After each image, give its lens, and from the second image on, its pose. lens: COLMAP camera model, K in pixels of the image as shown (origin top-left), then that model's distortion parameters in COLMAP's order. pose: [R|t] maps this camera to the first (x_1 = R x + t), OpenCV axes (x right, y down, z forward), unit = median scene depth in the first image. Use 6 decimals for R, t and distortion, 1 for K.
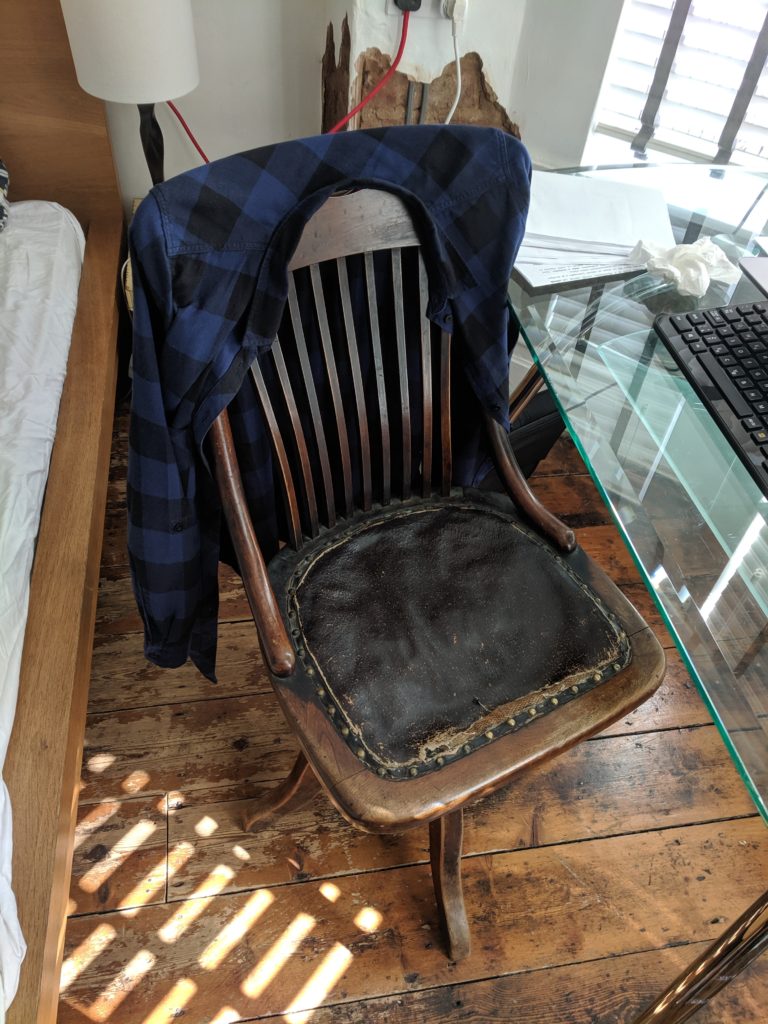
lens RADIAL K [[765.1, 0, 384.0], [0, 765.1, 511.8], [0, 0, 1]] dist [0.000859, 0.003172]
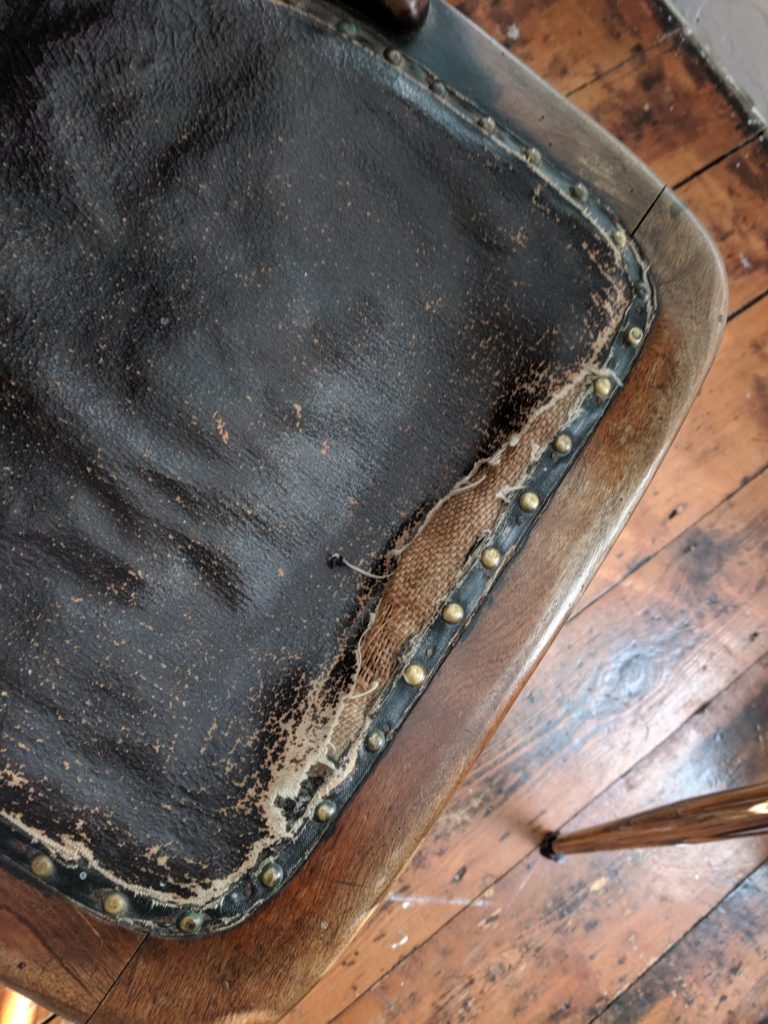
lens RADIAL K [[765.1, 0, 382.6], [0, 765.1, 510.1], [0, 0, 1]] dist [0.000859, 0.003172]
pose [[0.896624, -0.418953, 0.143330, 0.099400], [0.245651, 0.739961, 0.626190, -0.008332], [-0.368403, -0.526248, 0.766383, 0.730786]]
